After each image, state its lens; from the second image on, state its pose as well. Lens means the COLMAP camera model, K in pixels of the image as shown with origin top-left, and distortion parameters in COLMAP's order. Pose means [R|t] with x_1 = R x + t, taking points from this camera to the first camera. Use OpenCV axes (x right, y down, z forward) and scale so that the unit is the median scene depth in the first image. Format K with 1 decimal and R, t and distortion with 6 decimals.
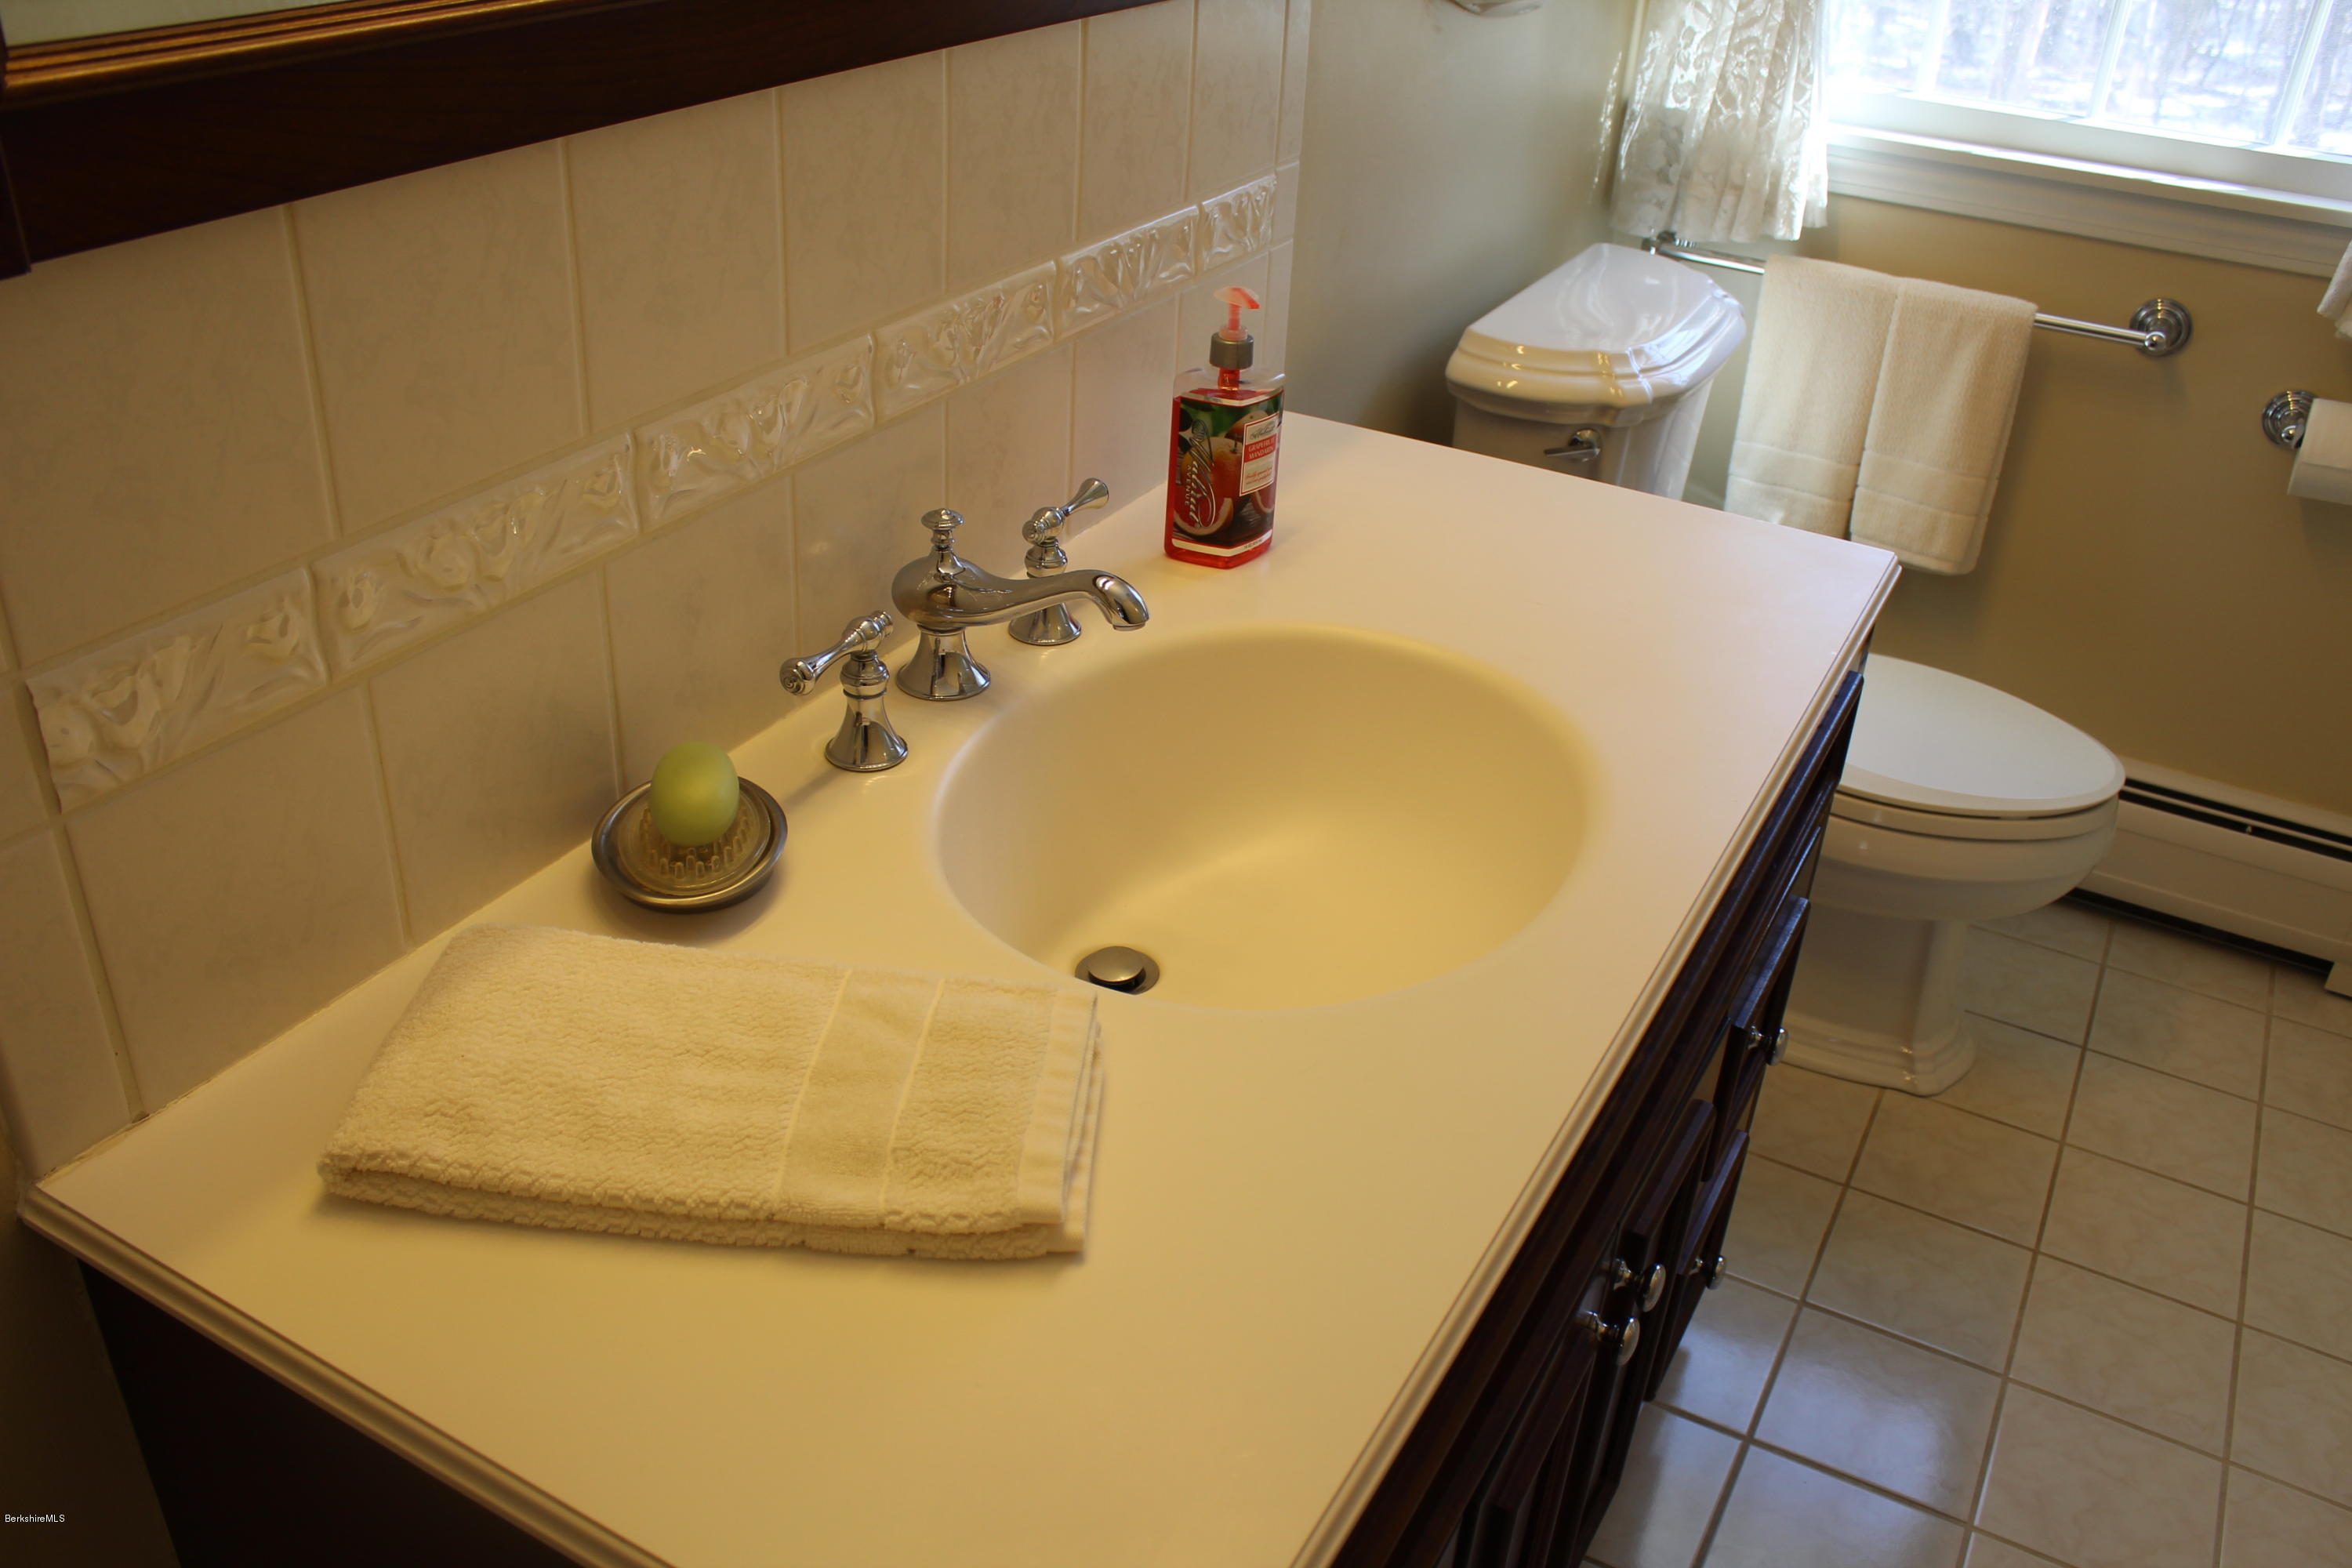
lens RADIAL K [[1968.1, 0, 1178.7], [0, 1968.1, 783.1], [0, 0, 1]] dist [-0.154281, 0.133717]
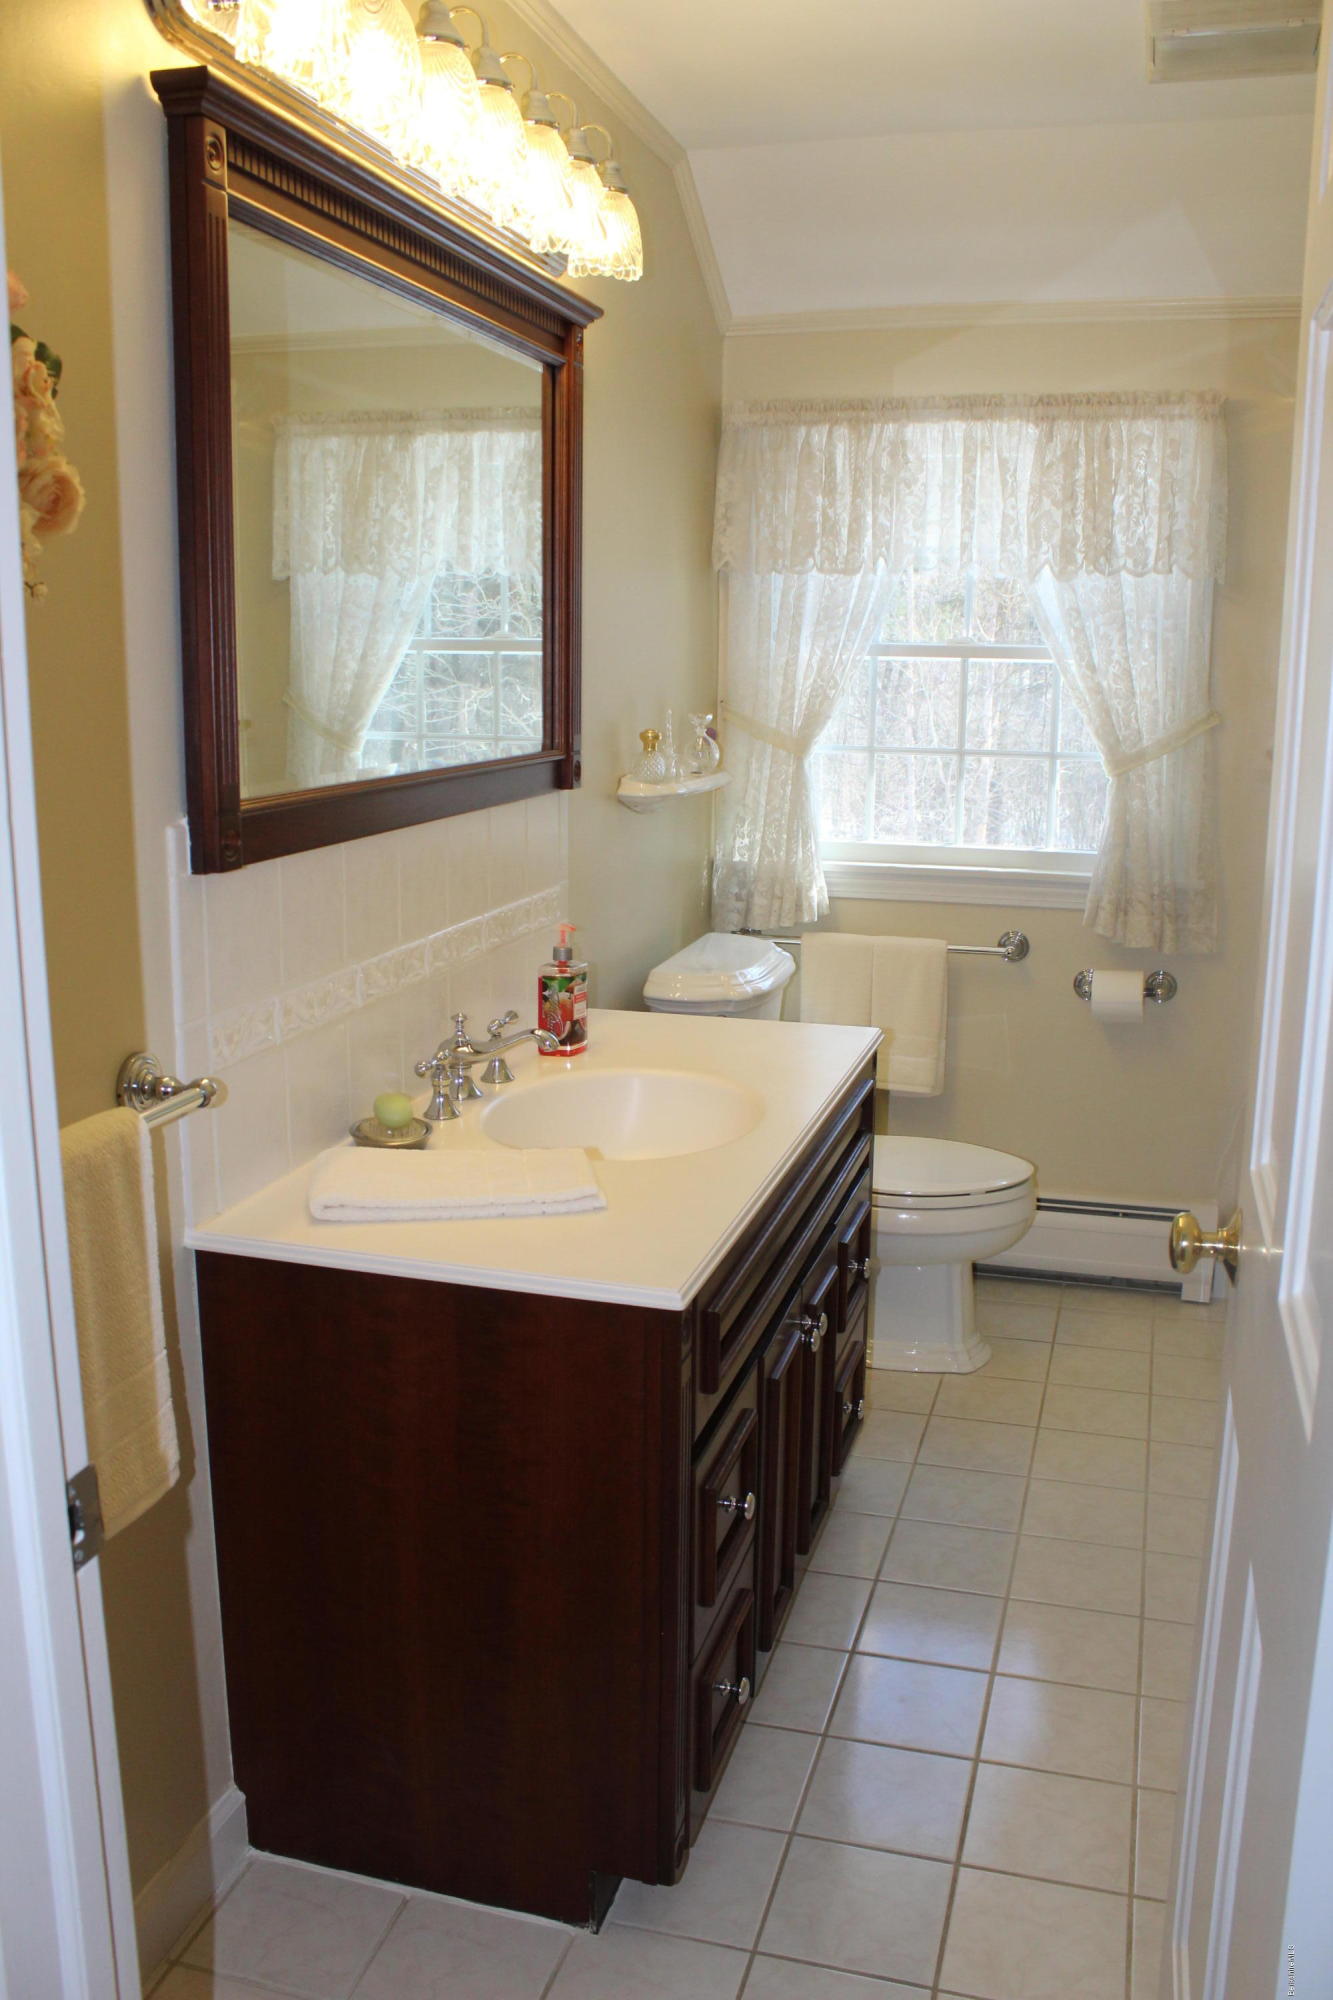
lens RADIAL K [[1673.6, 0, 666.2], [0, 1673.6, 994.1], [0, 0, 1]] dist [-0.154281, 0.133717]
pose [[0.975576, -0.083085, 0.203342, -0.150750], [0.141520, 0.945718, -0.292557, 0.235569], [-0.167997, 0.314188, 0.934378, -0.453758]]
